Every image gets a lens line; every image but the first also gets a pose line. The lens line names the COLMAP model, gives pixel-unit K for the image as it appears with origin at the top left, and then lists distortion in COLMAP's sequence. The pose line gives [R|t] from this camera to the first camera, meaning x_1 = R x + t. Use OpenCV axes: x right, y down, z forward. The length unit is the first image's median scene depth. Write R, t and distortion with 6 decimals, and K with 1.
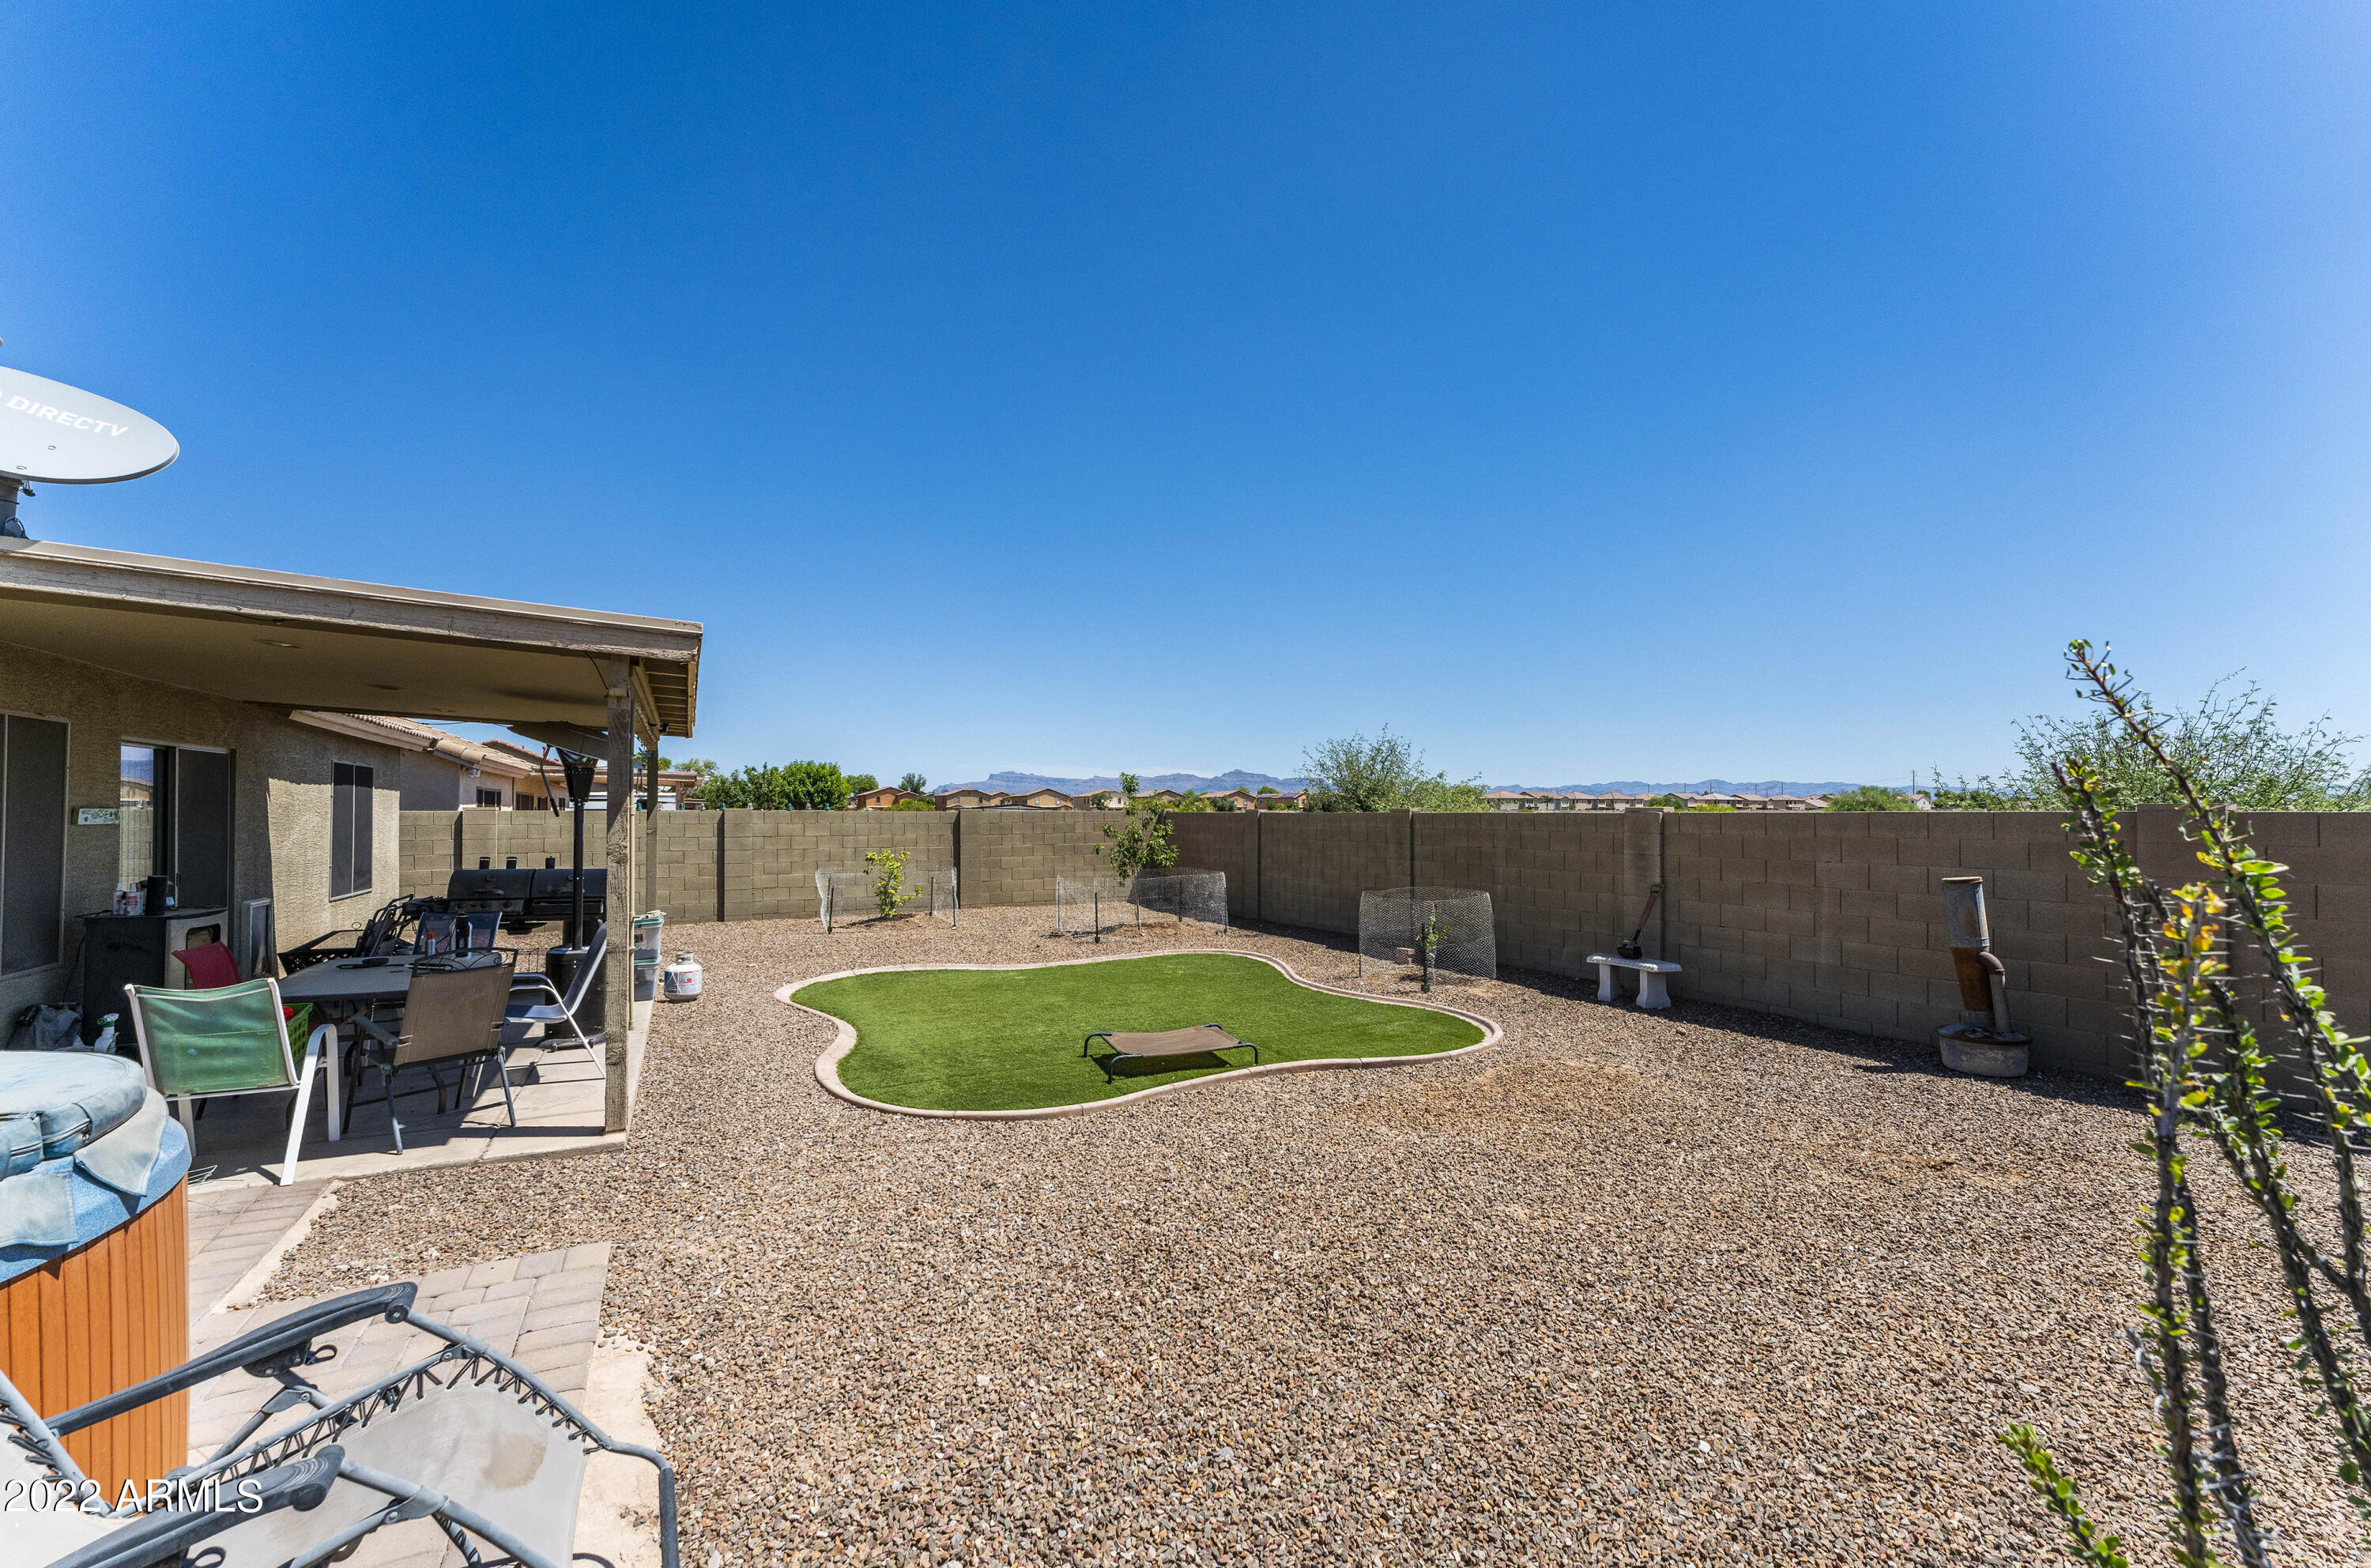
lens RADIAL K [[950.7, 0, 1198.2], [0, 950.7, 798.3], [0, 0, 1]] dist [0.003725, 0.000230]
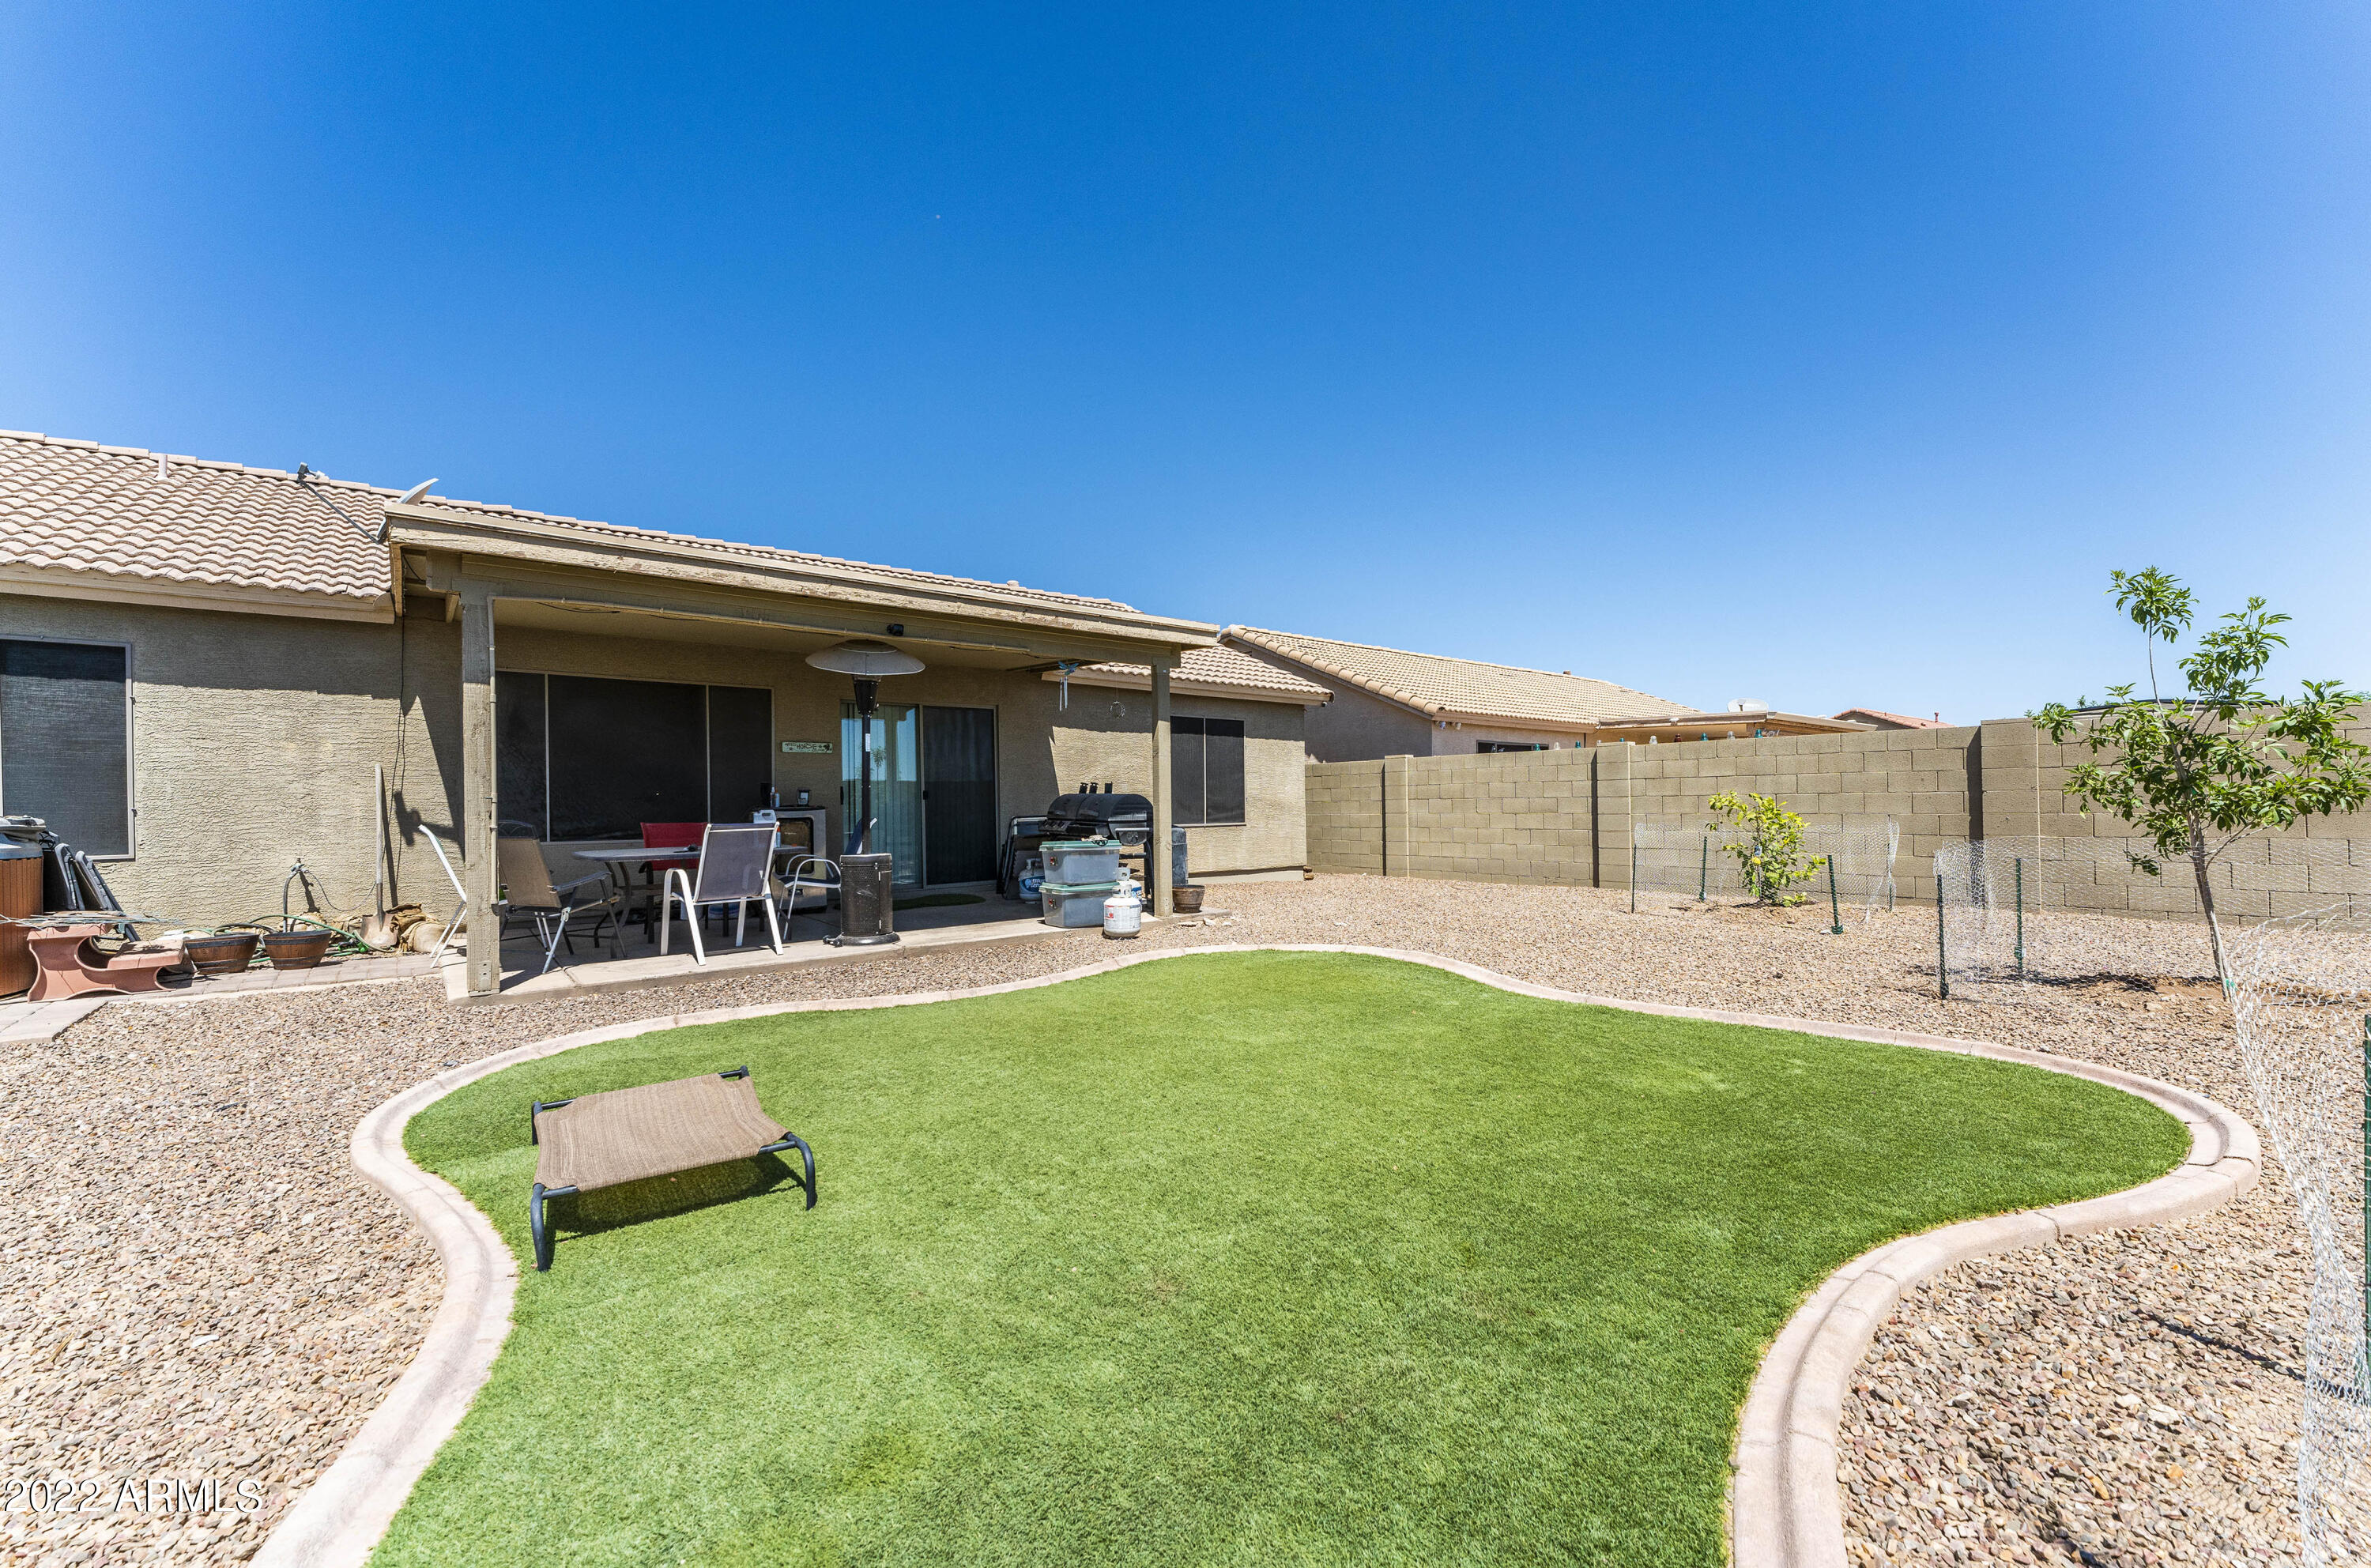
lens RADIAL K [[950.7, 0, 1193.9], [0, 950.7, 799.7], [0, 0, 1]] dist [0.003725, 0.000230]
pose [[0.187557, -0.009864, -0.982204, 0.237838], [0.027078, 0.999621, -0.004868, 0.058463], [0.981880, -0.025683, 0.187753, 0.591105]]
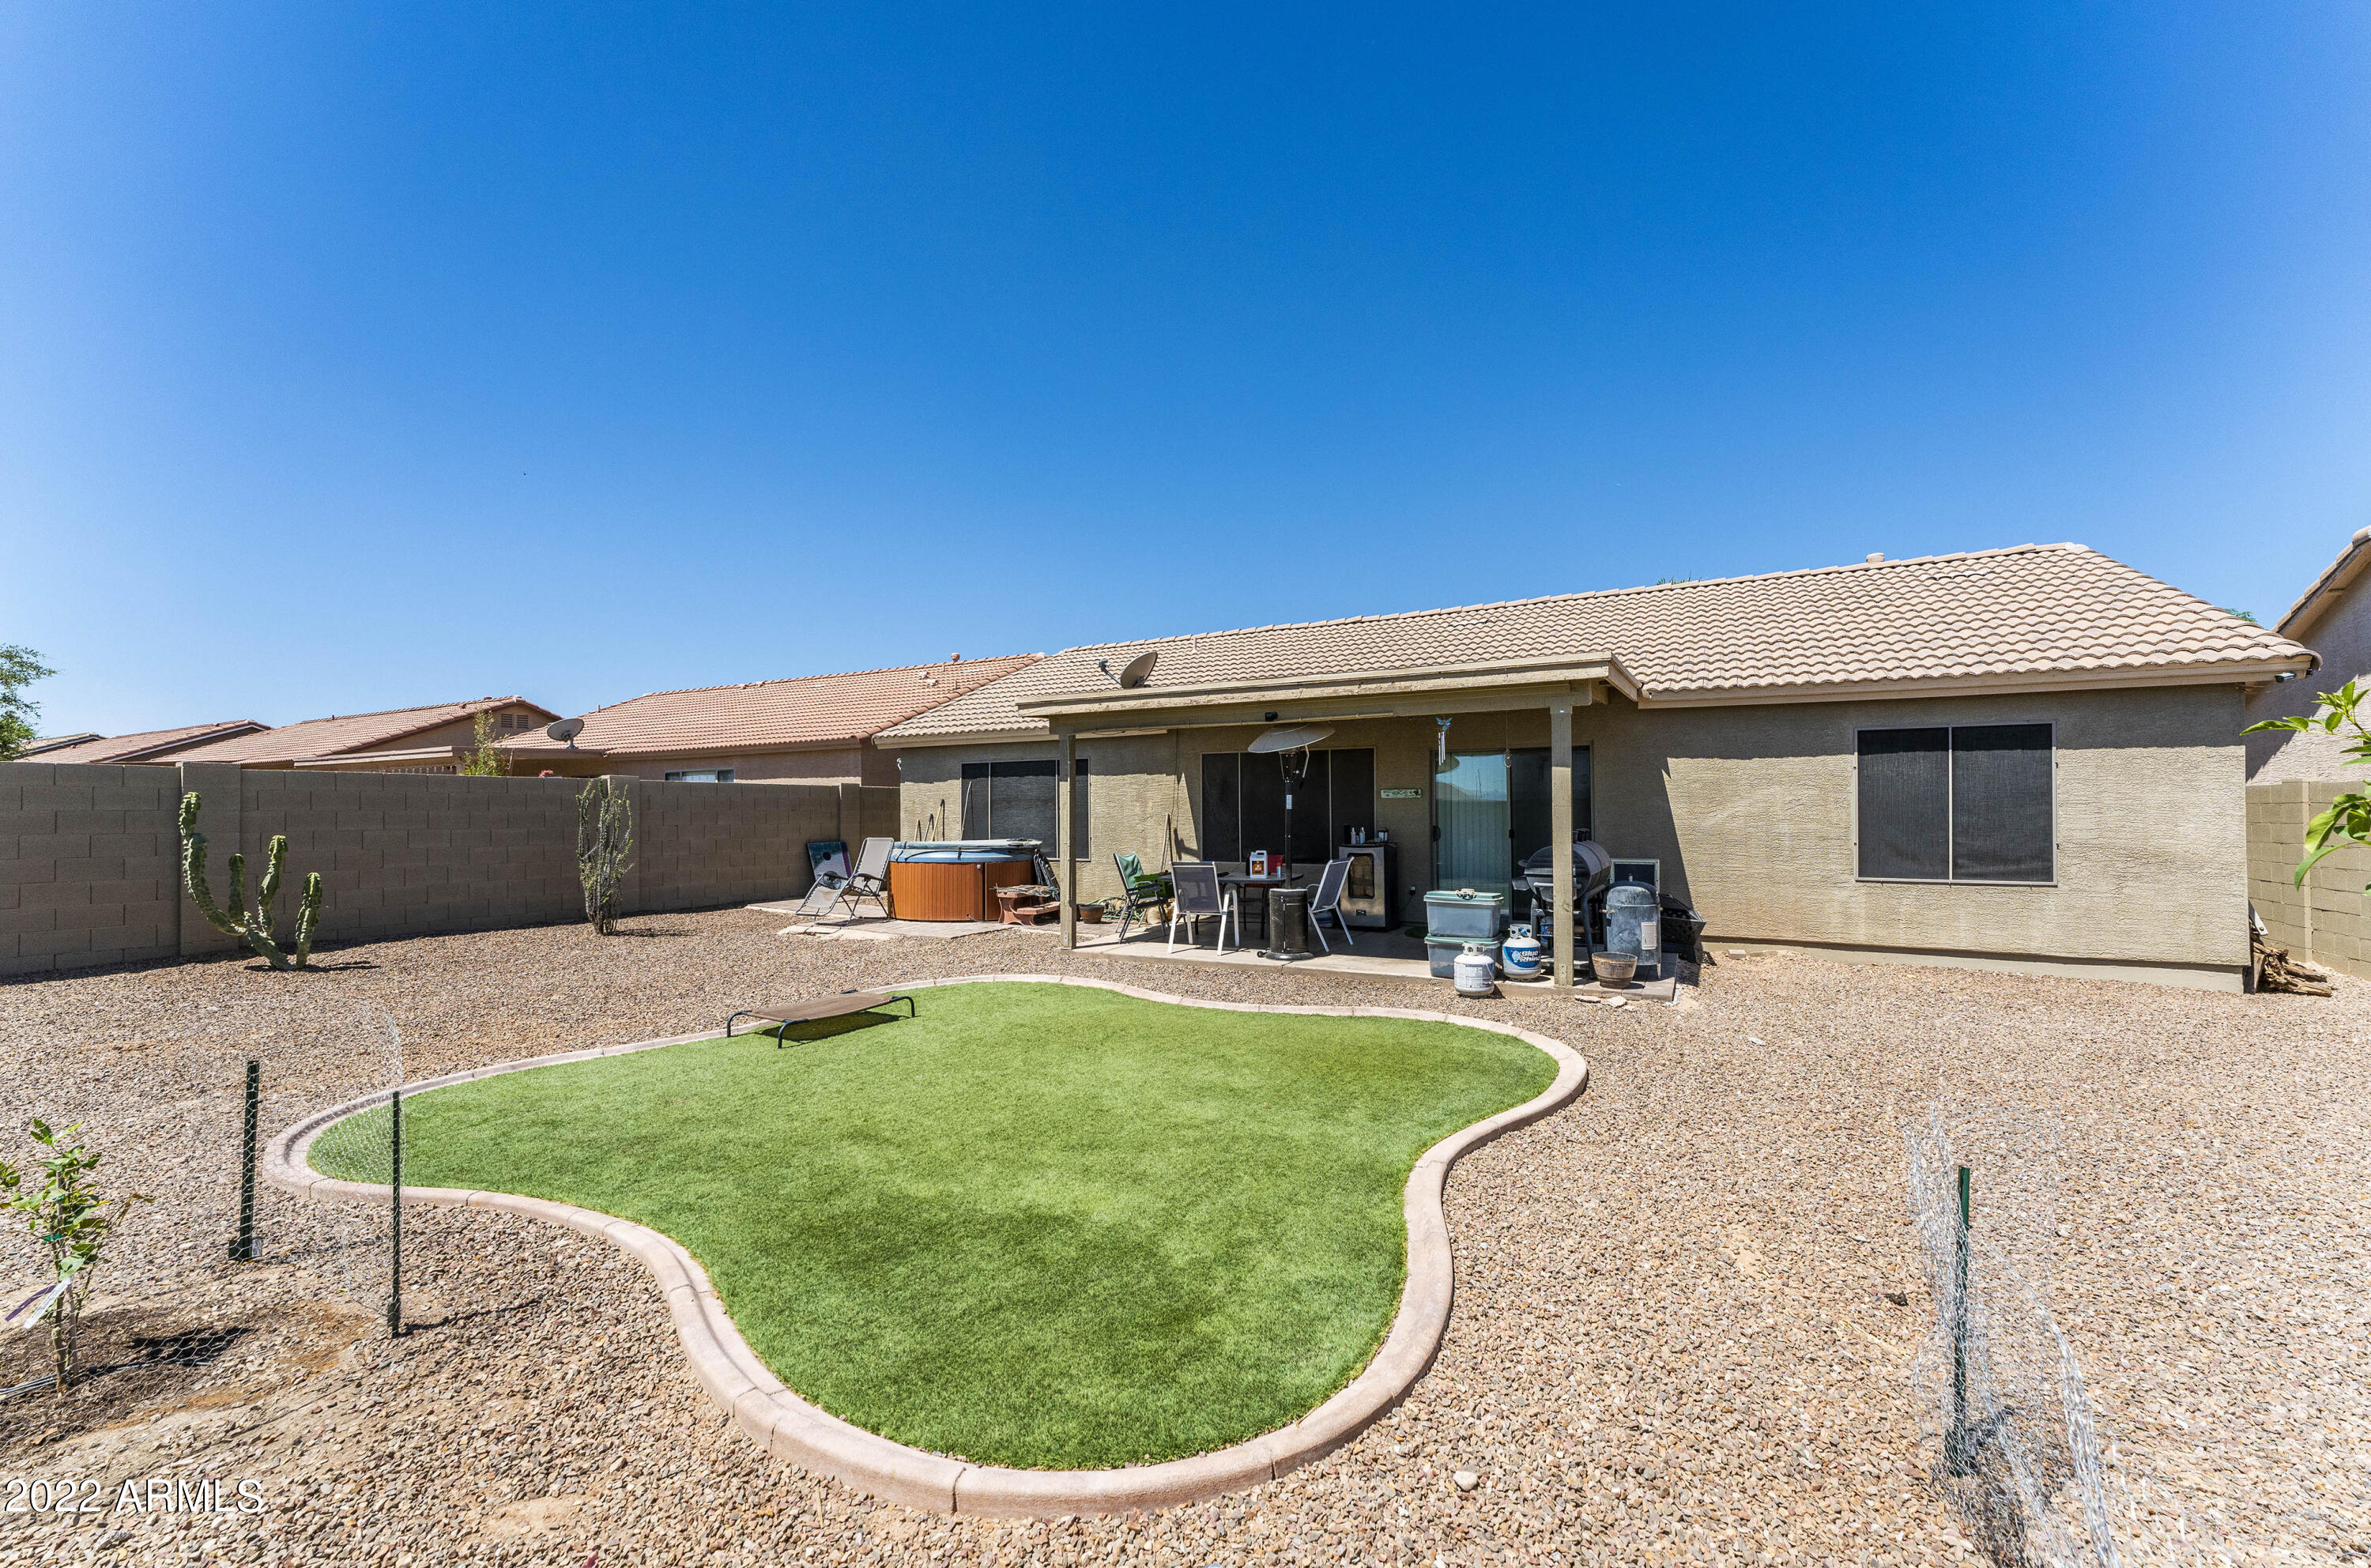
lens RADIAL K [[950.7, 0, 1189.9], [0, 950.7, 800.7], [0, 0, 1]] dist [0.003725, 0.000230]
pose [[-0.841711, -0.000766, -0.539929, 0.109468], [0.012831, 0.999688, -0.021421, 0.031211], [0.539777, -0.024958, -0.841438, 1.050157]]
